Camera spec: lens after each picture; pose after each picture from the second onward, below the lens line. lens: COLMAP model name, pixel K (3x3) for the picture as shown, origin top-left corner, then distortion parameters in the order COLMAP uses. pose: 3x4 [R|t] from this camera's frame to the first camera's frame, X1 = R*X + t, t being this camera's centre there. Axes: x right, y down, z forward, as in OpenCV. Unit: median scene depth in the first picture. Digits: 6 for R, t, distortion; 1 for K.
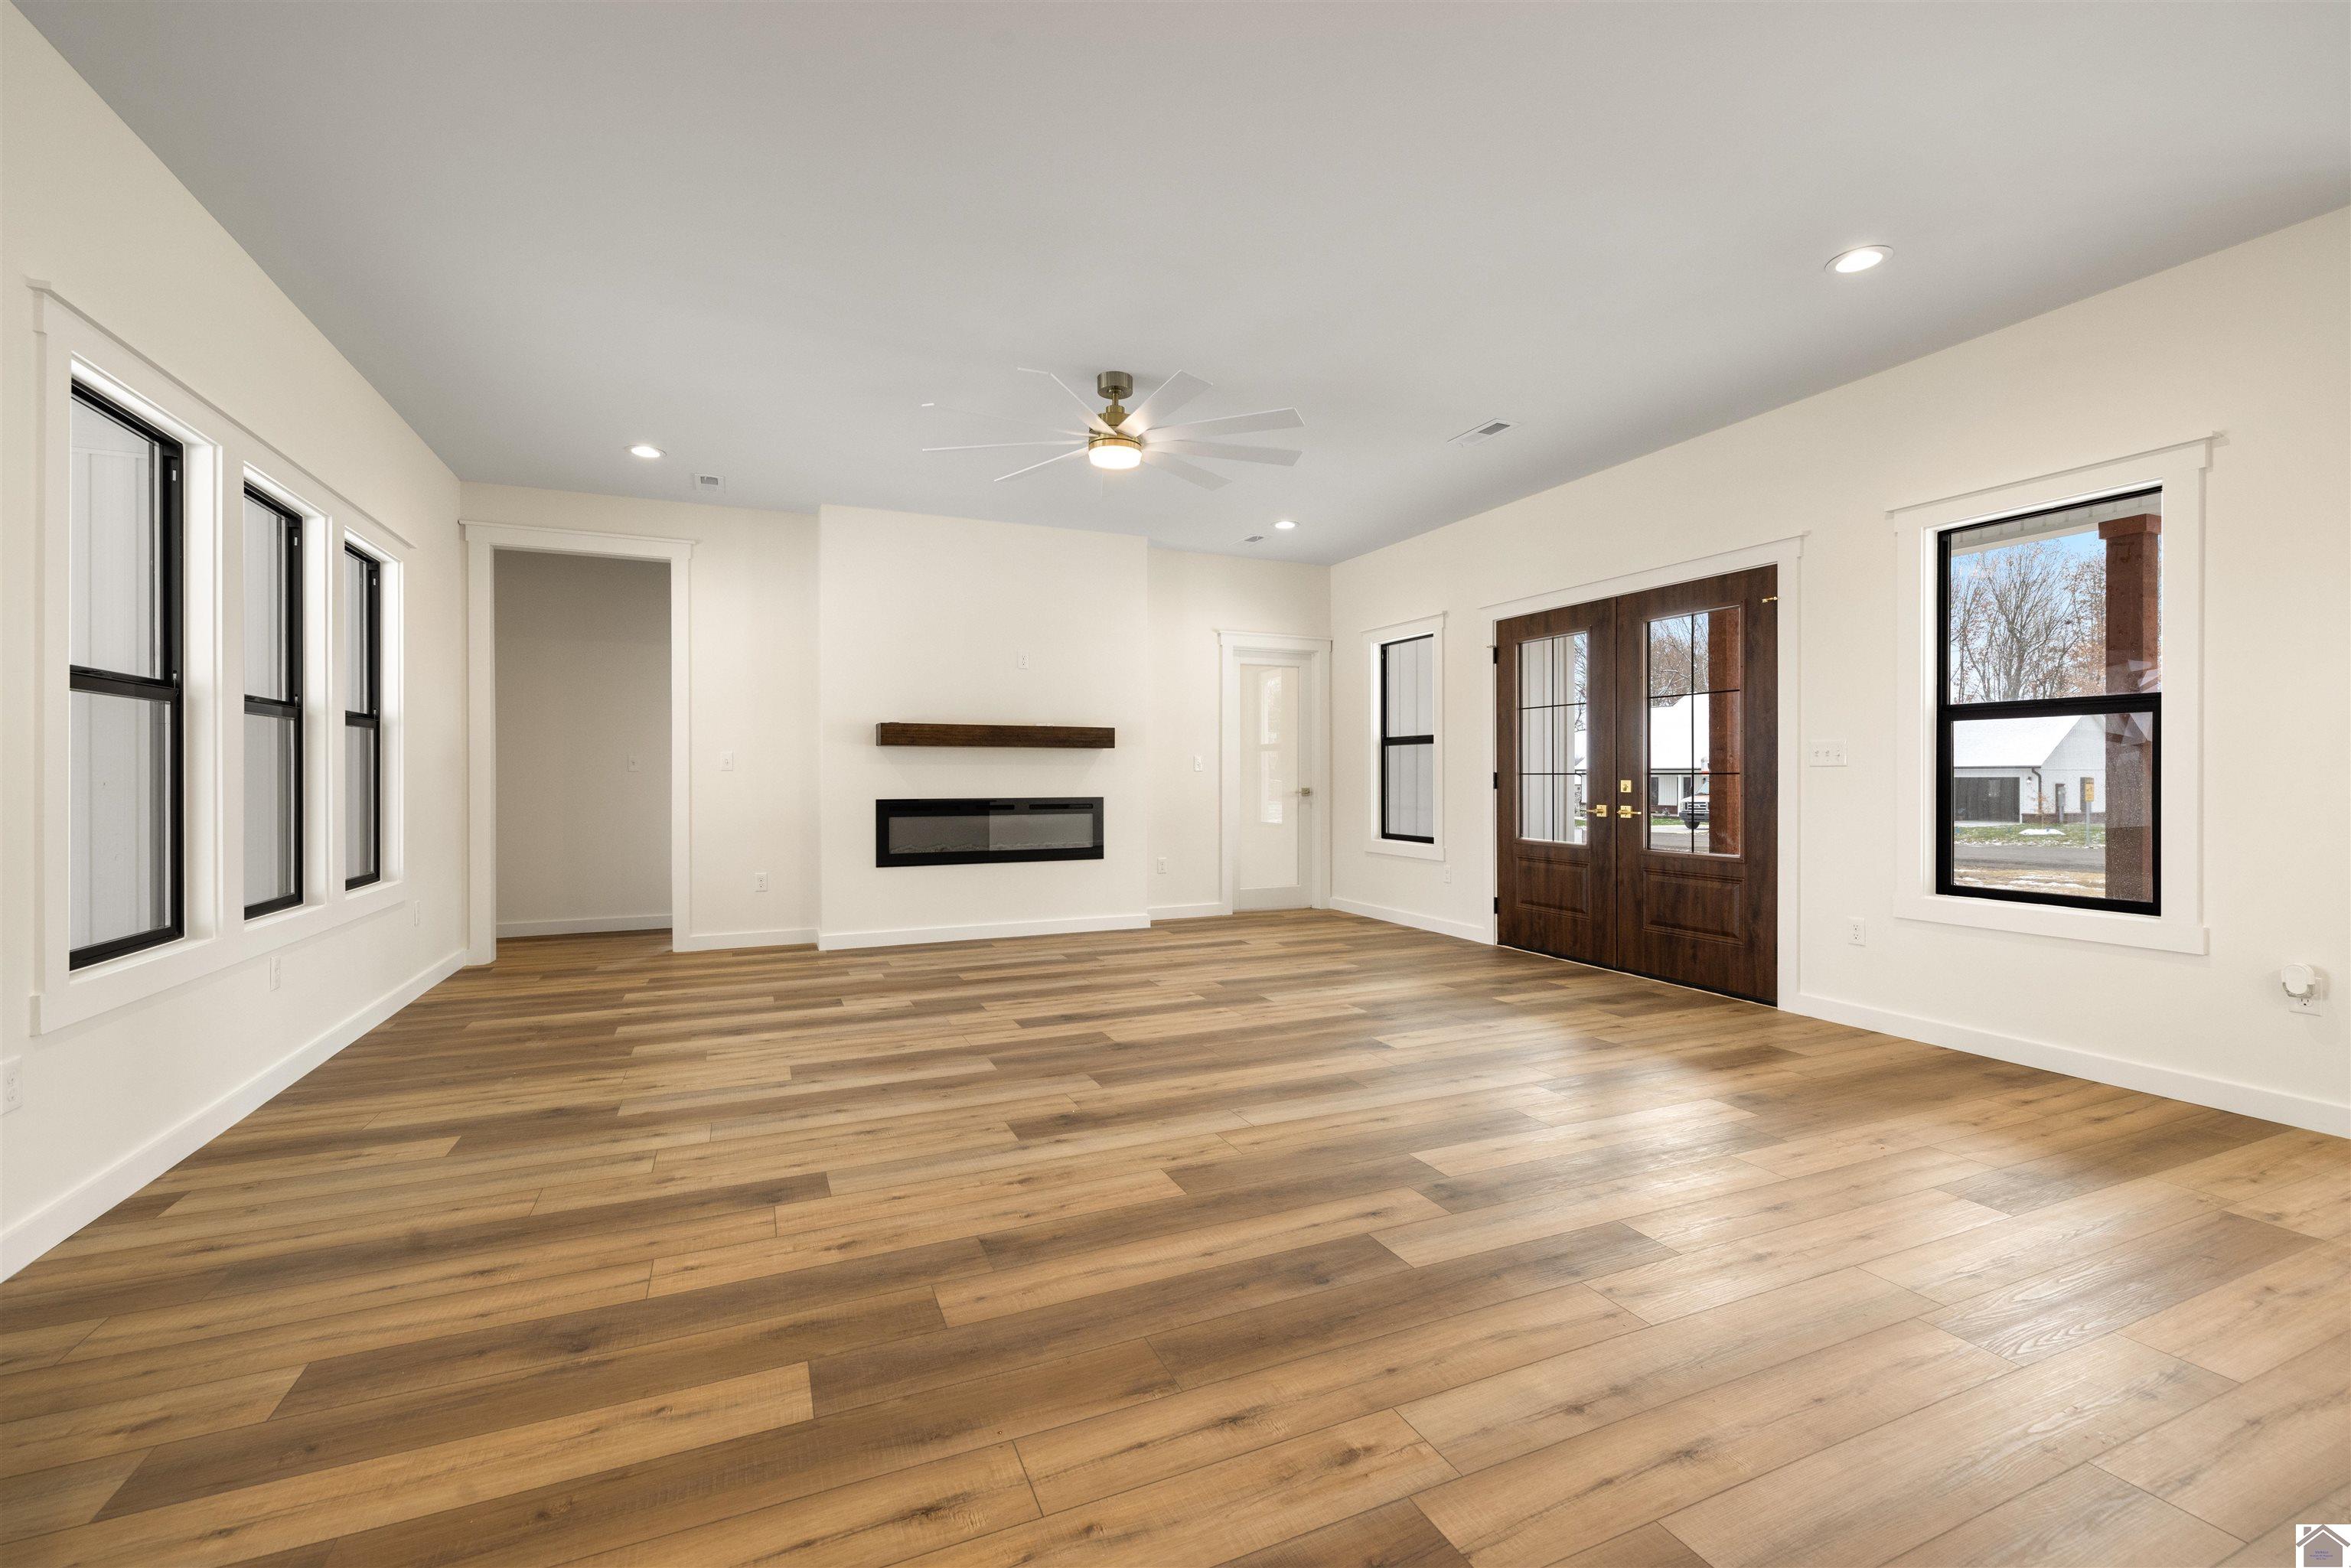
lens RADIAL K [[993.8, 0, 1170.9], [0, 993.8, 776.5], [0, 0, 1]] dist [0.003487, -0.000506]
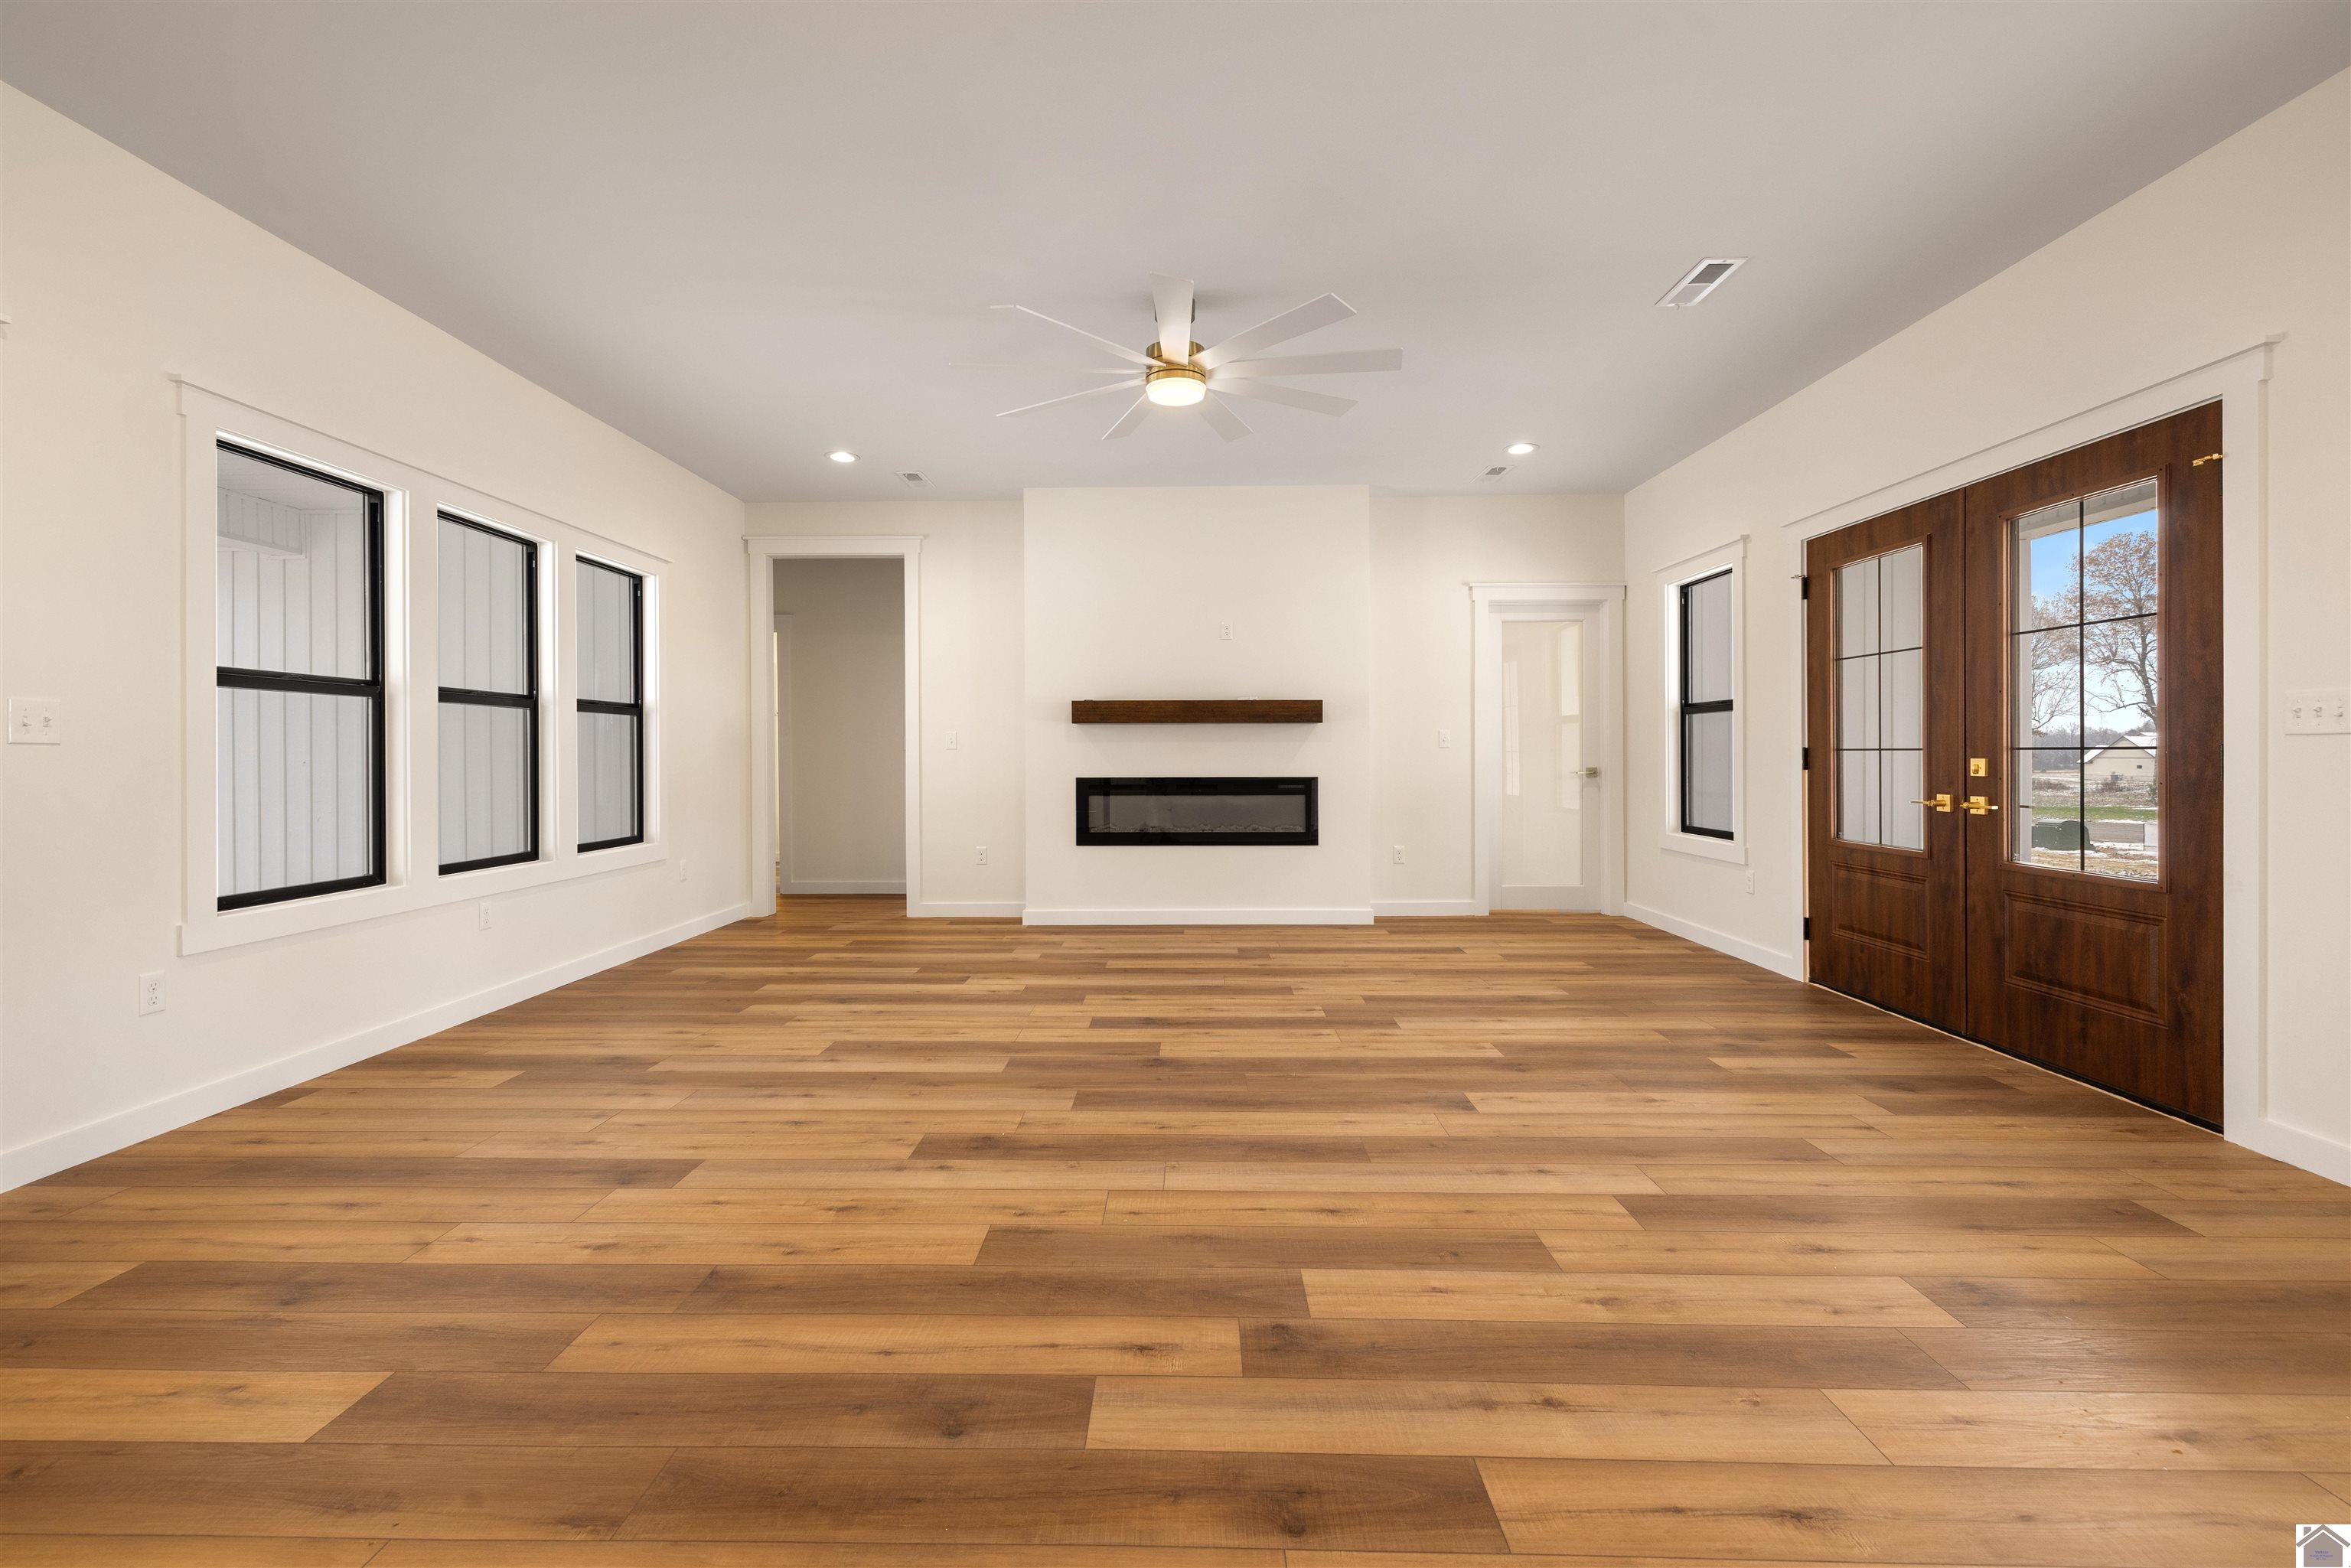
lens RADIAL K [[993.8, 0, 1163.1], [0, 993.8, 754.6], [0, 0, 1]] dist [0.003487, -0.000506]
pose [[0.906169, -0.001748, -0.422913, 0.282719], [0.001878, 0.999998, -0.000110, 0.000378], [0.422912, -0.000695, 0.906171, 0.181670]]
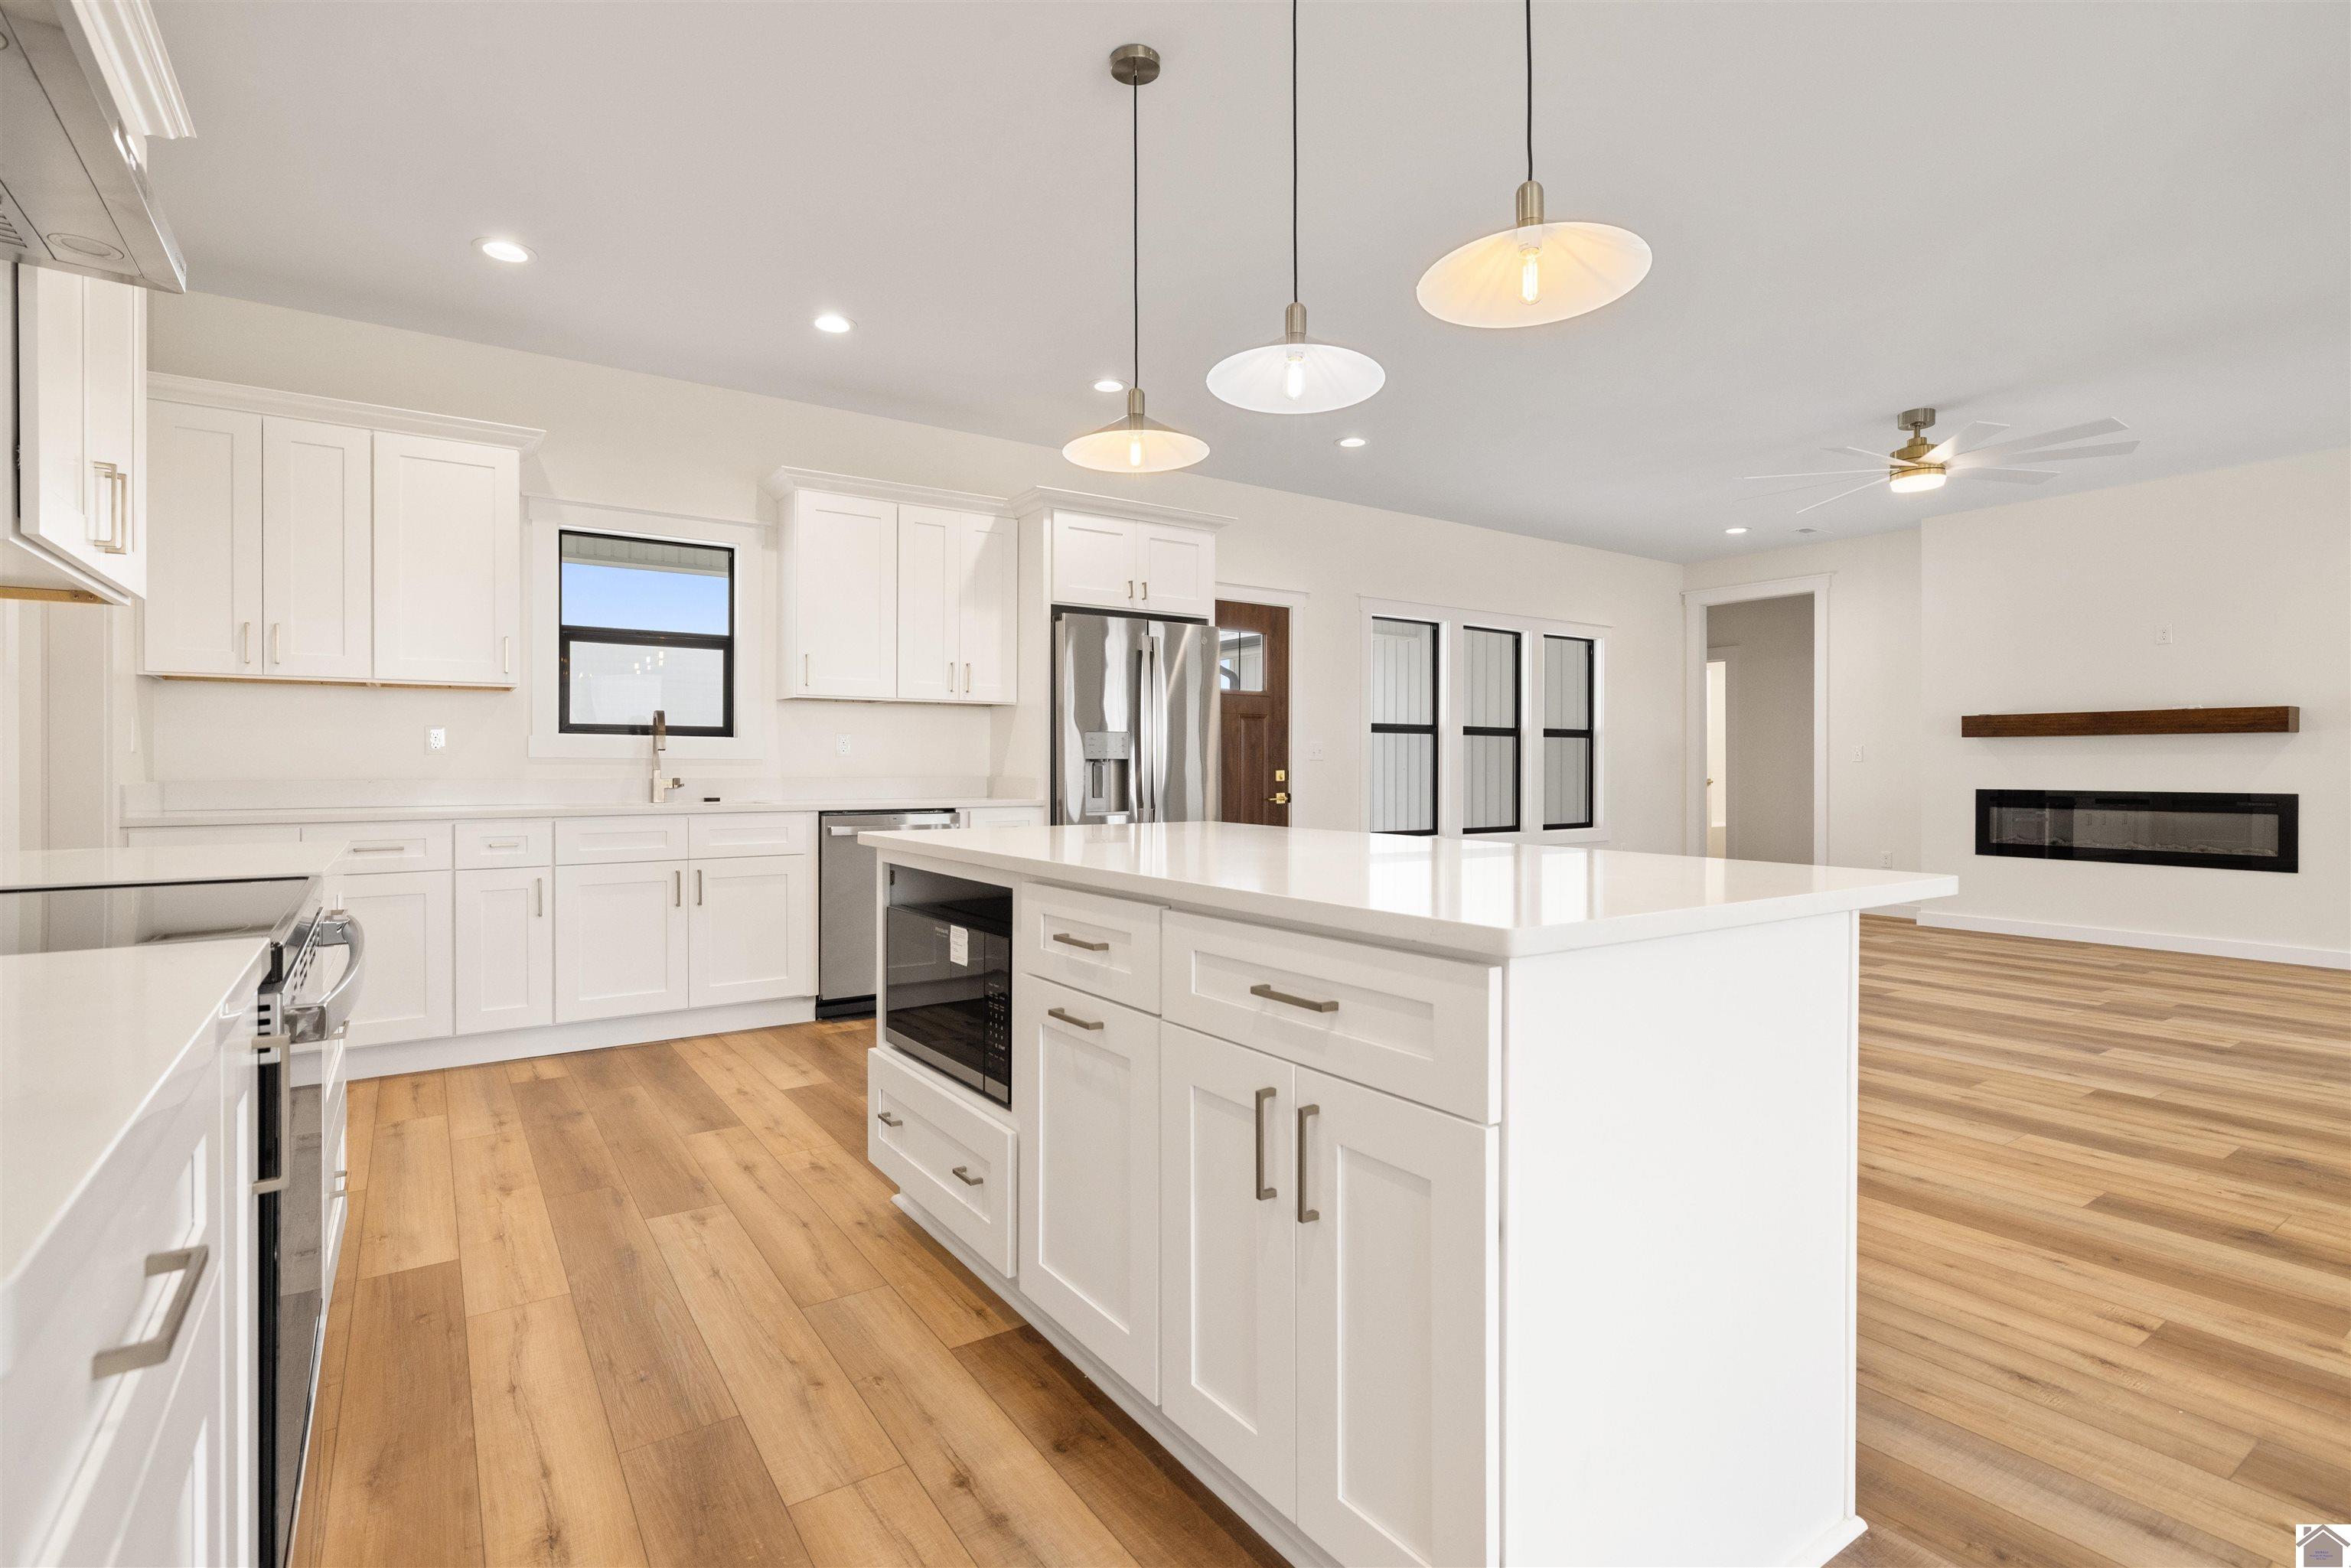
lens RADIAL K [[1109.1, 0, 1188.7], [0, 1109.1, 775.2], [0, 0, 1]] dist [0.003878, 0.001064]
pose [[0.198026, 0.009655, -0.980149, 0.937069], [-0.001921, 0.999953, 0.009462, -0.001260], [0.980195, 0.000010, 0.198035, -0.052443]]
